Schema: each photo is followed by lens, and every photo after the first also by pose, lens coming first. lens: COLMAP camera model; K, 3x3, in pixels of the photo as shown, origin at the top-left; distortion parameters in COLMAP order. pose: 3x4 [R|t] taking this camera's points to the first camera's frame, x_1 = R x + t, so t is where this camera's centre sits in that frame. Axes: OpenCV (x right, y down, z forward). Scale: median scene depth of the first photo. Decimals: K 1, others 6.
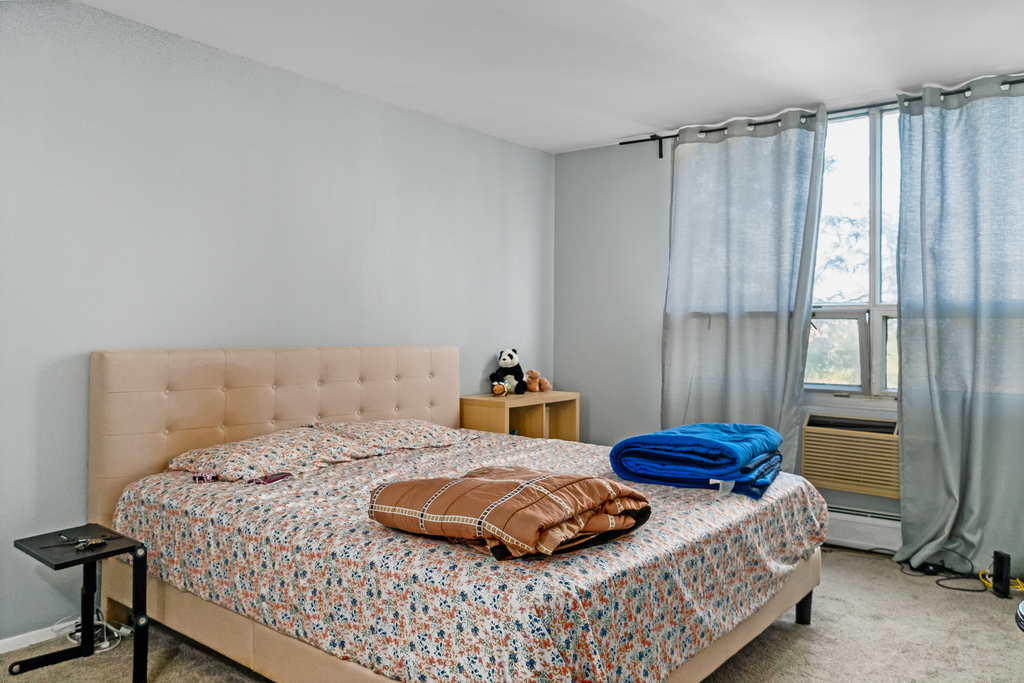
lens RADIAL K [[768.8, 0, 512.0], [0, 768.8, 335.0], [0, 0, 1]] dist [-0.011434, -0.001195]
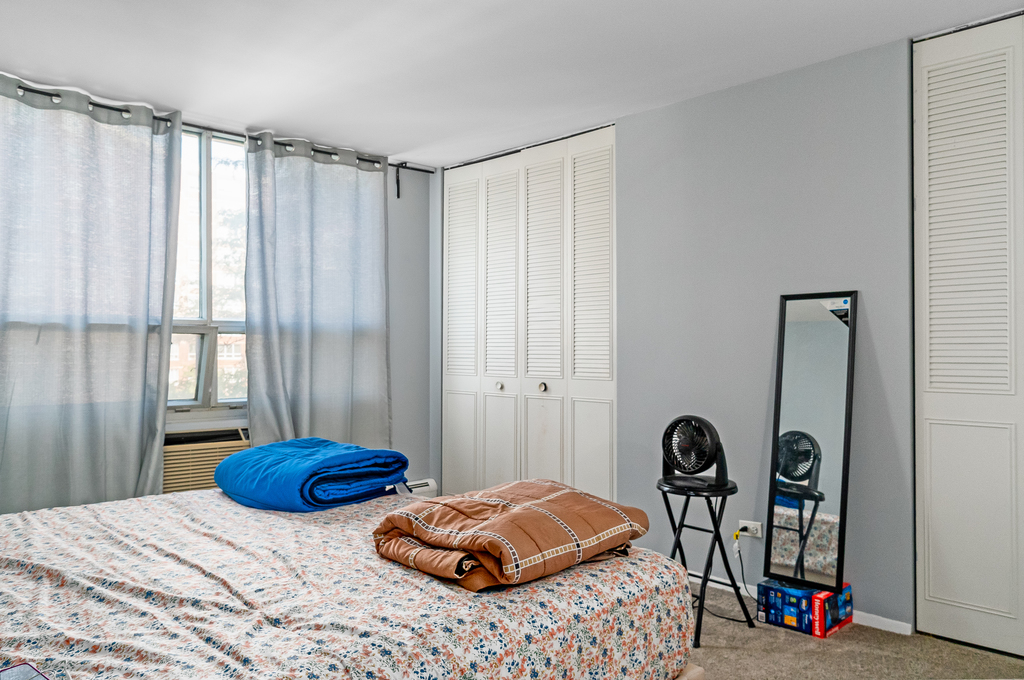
lens RADIAL K [[760.2, 0, 510.6], [0, 760.2, 344.0], [0, 0, 1]] dist [0.000286, 0.000291]
pose [[0.112495, -0.005787, 0.993635, -0.575735], [0.008392, 0.999953, 0.004874, -0.009261], [-0.993617, 0.007791, 0.112538, 0.535300]]
